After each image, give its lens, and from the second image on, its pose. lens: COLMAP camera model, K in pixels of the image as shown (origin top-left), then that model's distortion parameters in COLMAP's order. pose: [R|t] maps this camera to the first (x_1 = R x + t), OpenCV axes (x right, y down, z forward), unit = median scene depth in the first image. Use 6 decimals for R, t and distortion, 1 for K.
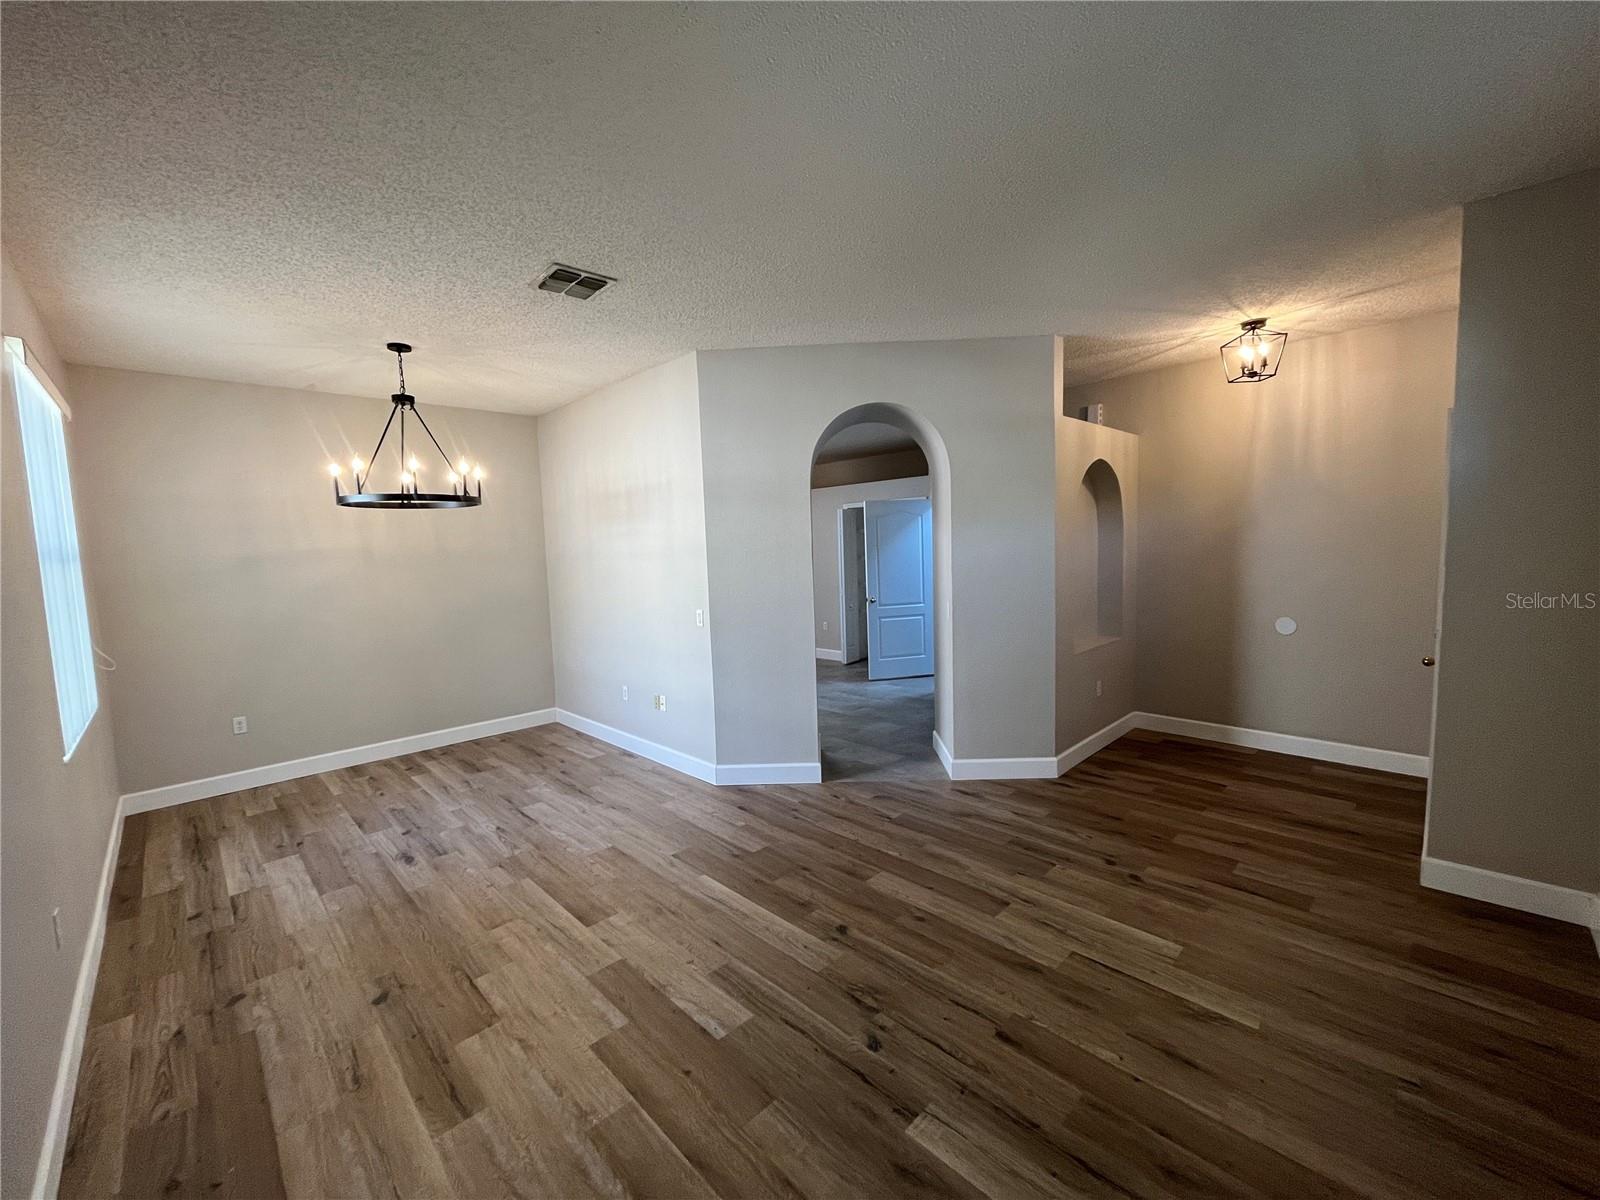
lens RADIAL K [[646.8, 0, 796.0], [0, 646.8, 604.0], [0, 0, 1]] dist [-0.003234, -0.000124]
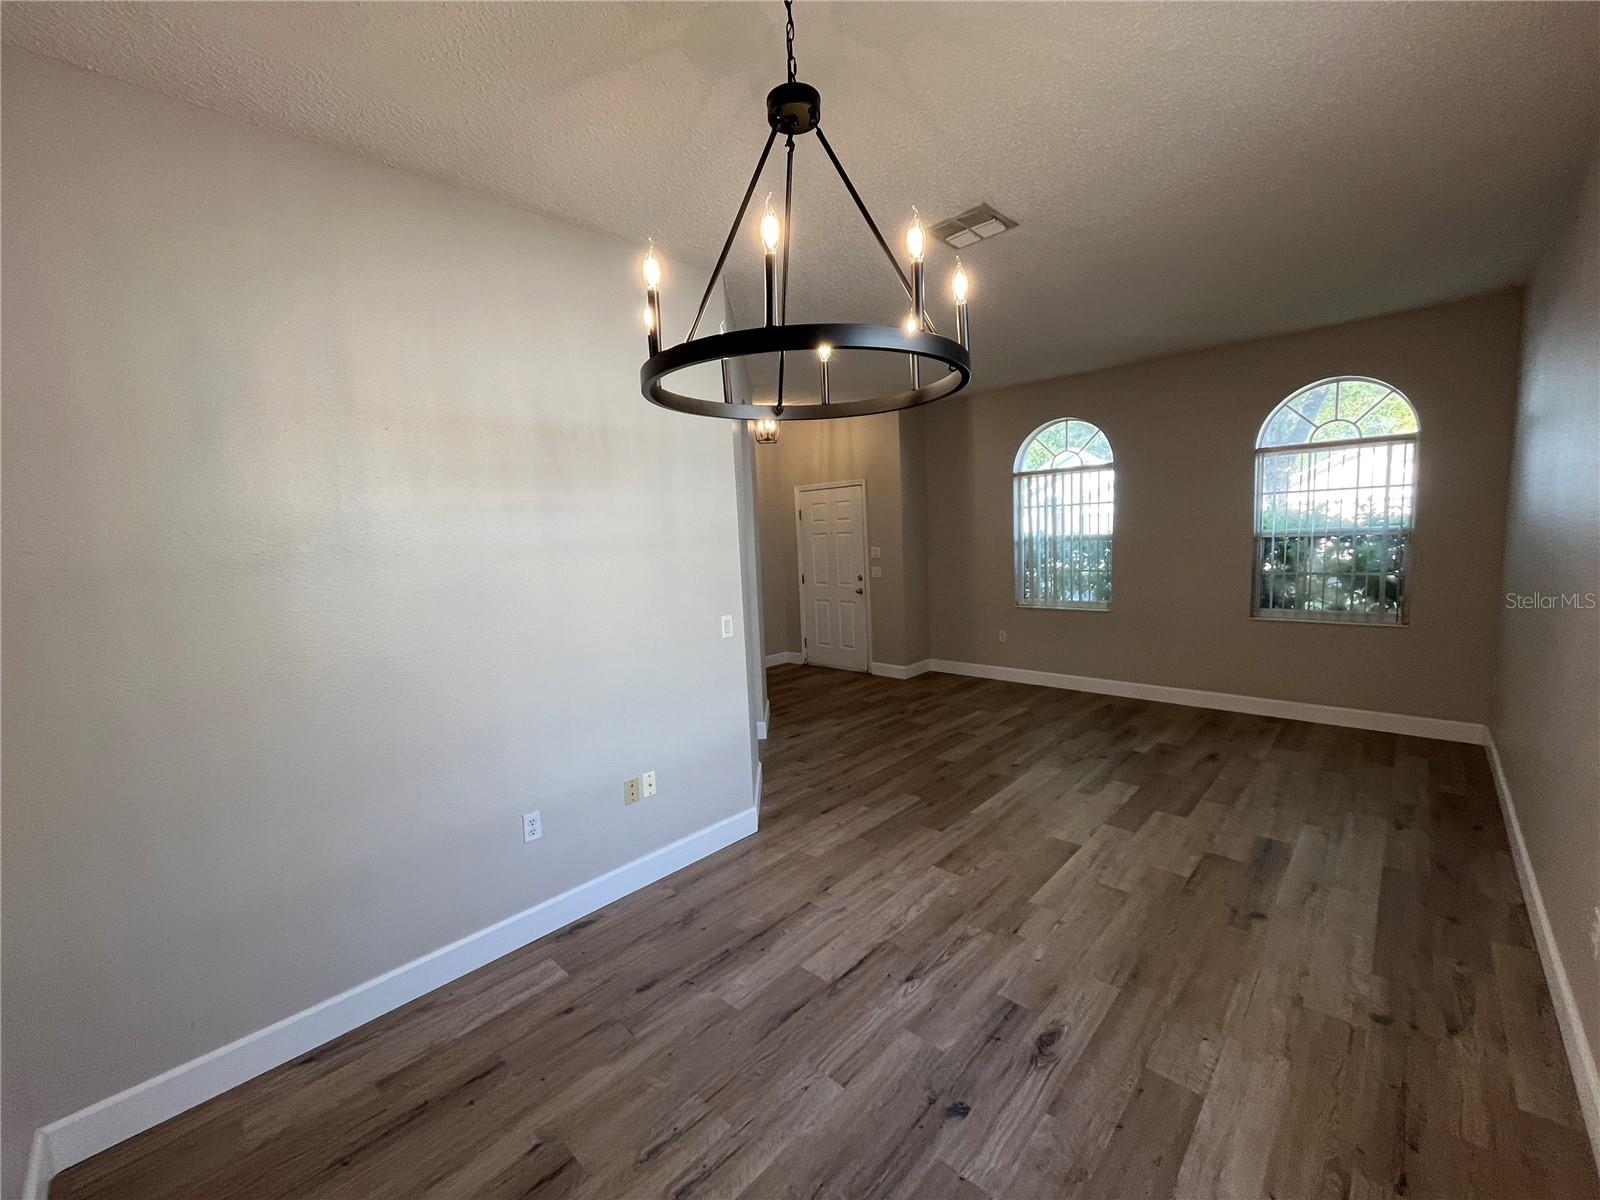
lens RADIAL K [[646.8, 0, 796.0], [0, 646.8, 604.0], [0, 0, 1]] dist [-0.003234, -0.000124]
pose [[-0.035819, -0.073822, 0.996628, -1.036602], [0.134648, 0.987818, 0.078009, -0.059417], [-0.990246, 0.136988, -0.025443, 1.077814]]
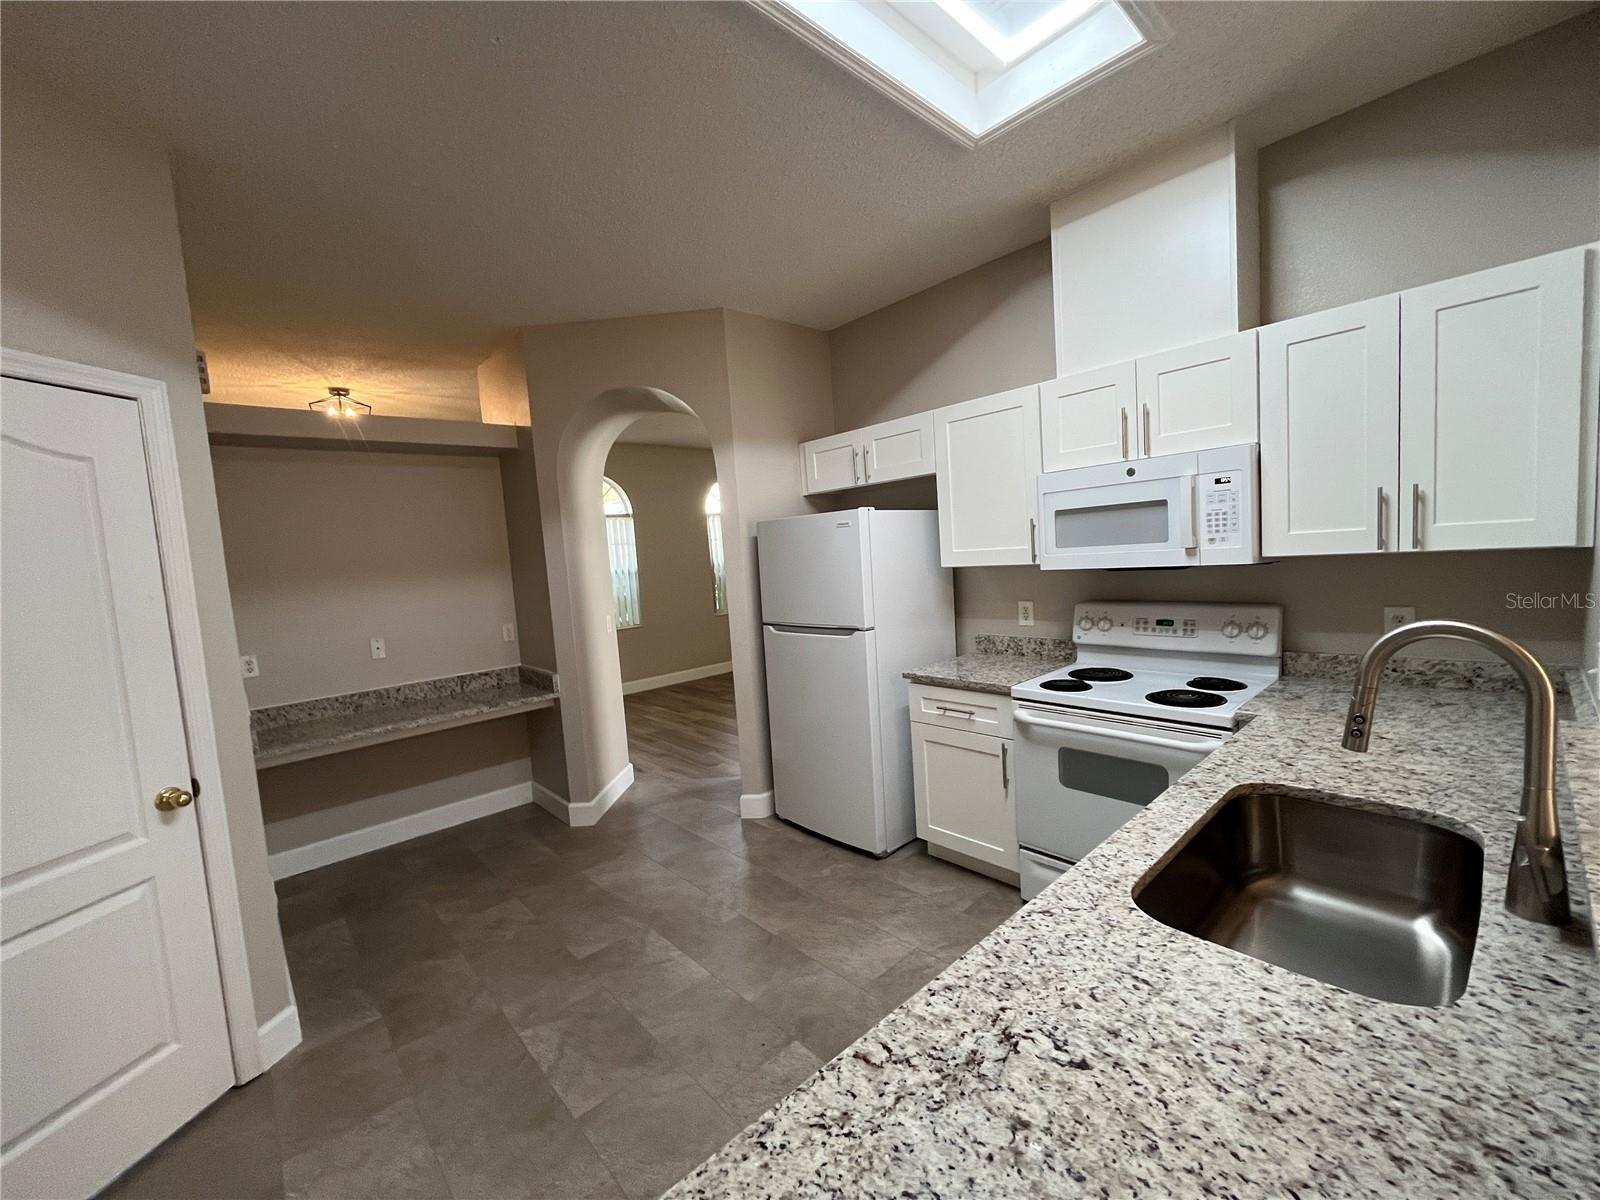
lens RADIAL K [[646.8, 0, 796.0], [0, 646.8, 604.0], [0, 0, 1]] dist [-0.003234, -0.000124]
pose [[-0.993763, 0.101452, 0.046297, -0.111306], [0.107969, 0.979192, 0.171830, -0.181954], [-0.027901, 0.175756, -0.984038, 2.253004]]
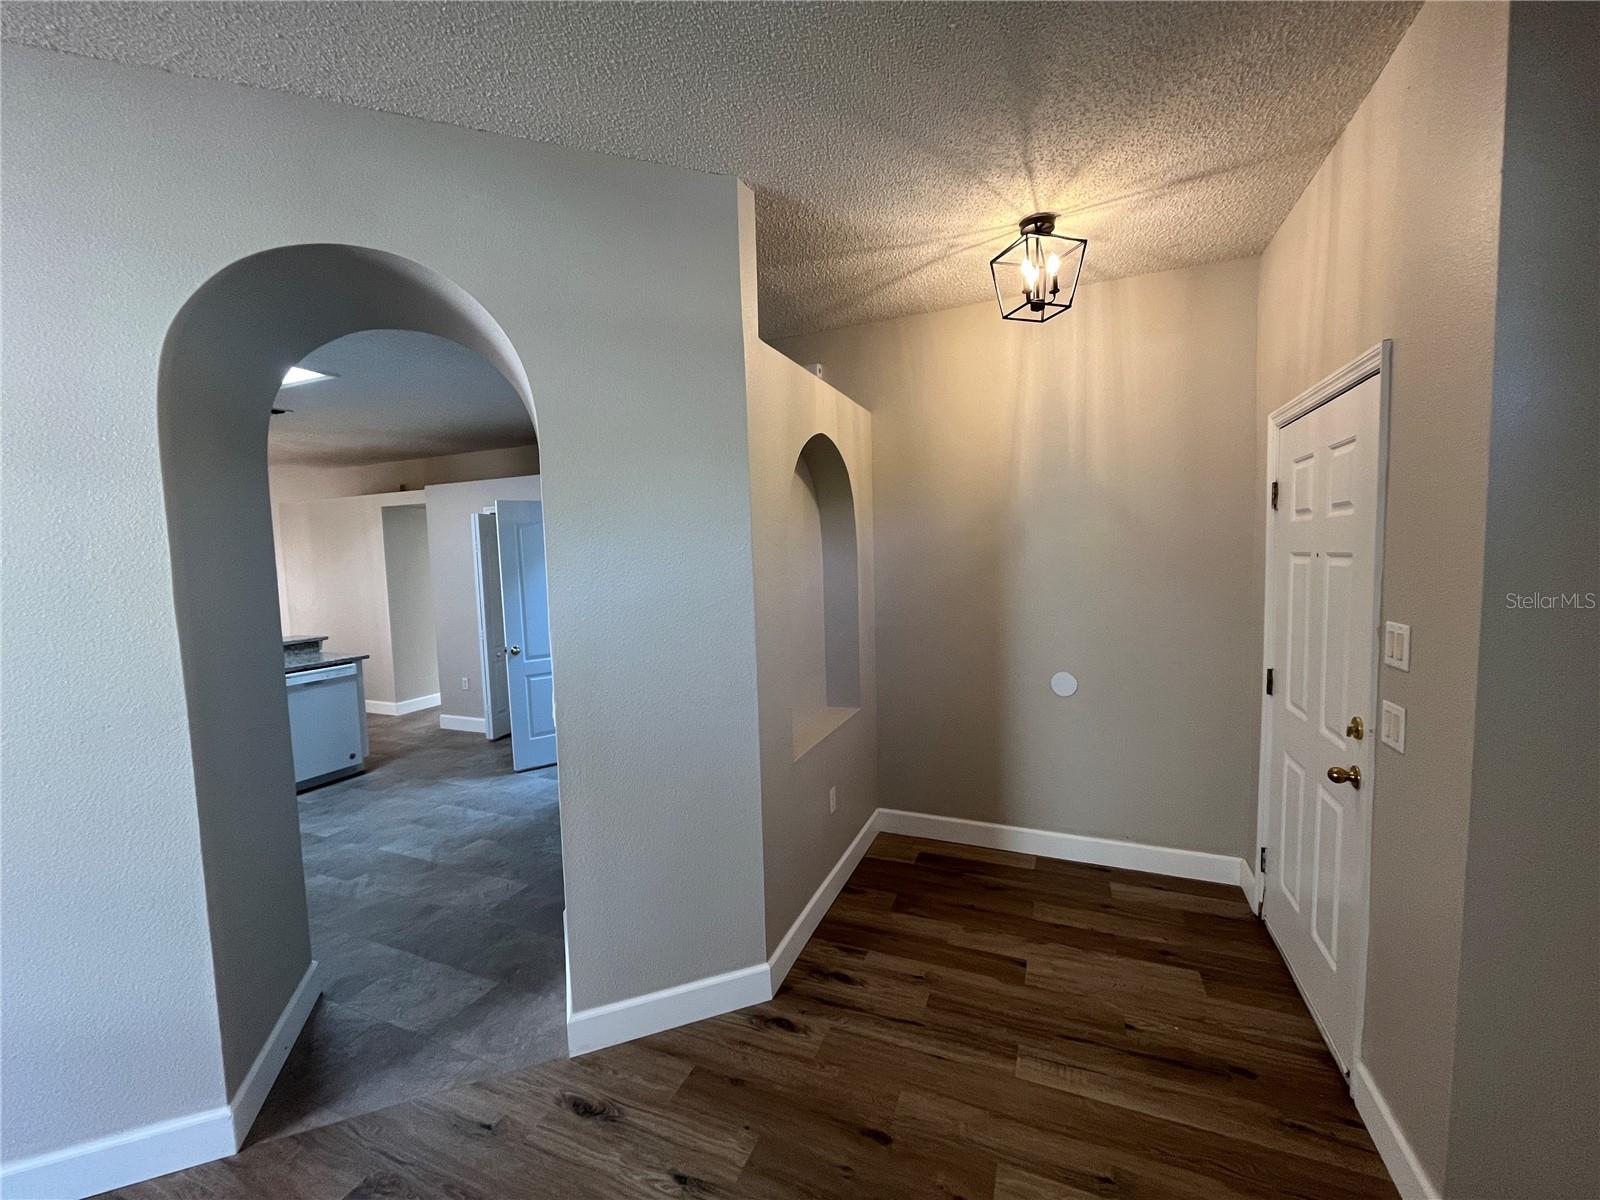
lens RADIAL K [[646.8, 0, 796.0], [0, 646.8, 604.0], [0, 0, 1]] dist [-0.003234, -0.000124]
pose [[0.920833, -0.022895, 0.389284, 0.247879], [0.032960, 0.999272, -0.019195, -0.062216], [-0.388561, 0.030507, 0.920918, 0.543212]]
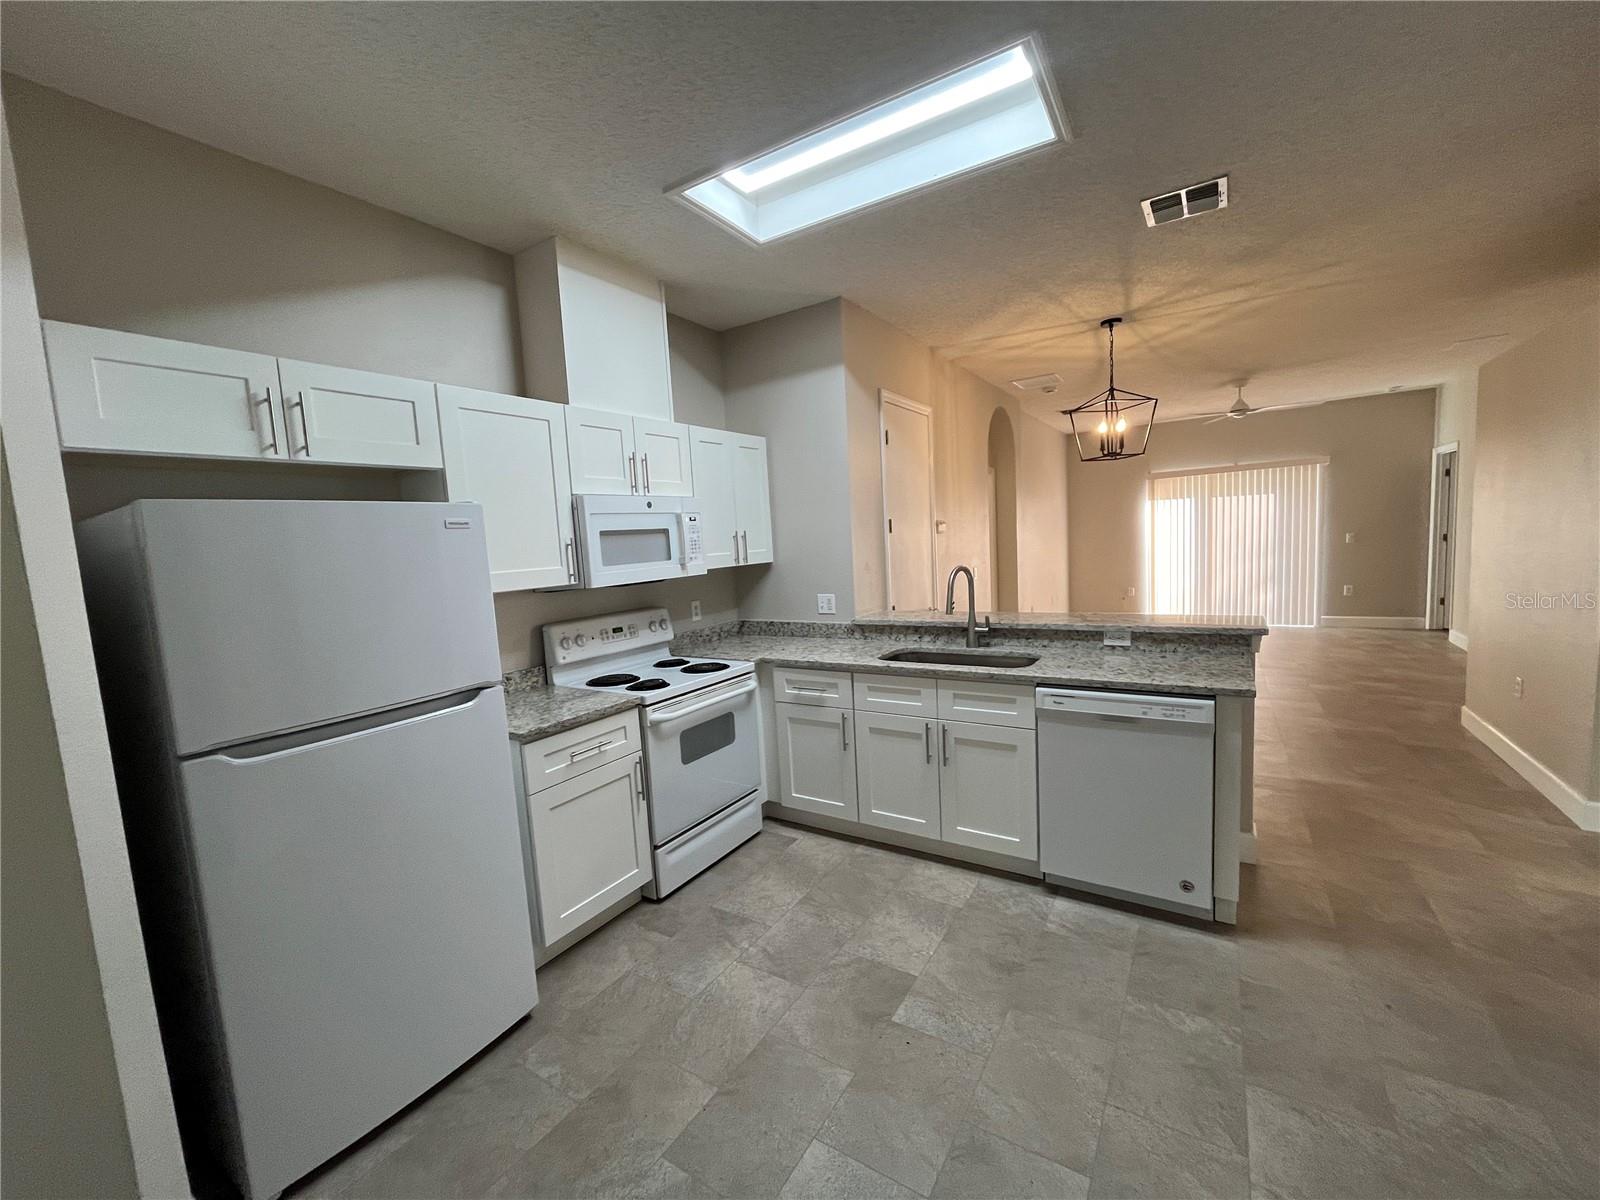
lens RADIAL K [[646.8, 0, 796.0], [0, 646.8, 604.0], [0, 0, 1]] dist [-0.003234, -0.000124]
pose [[0.225600, 0.119441, -0.966870, 0.412906], [-0.036747, 0.992793, 0.114070, -0.139821], [0.973527, 0.009796, 0.228363, 1.584857]]
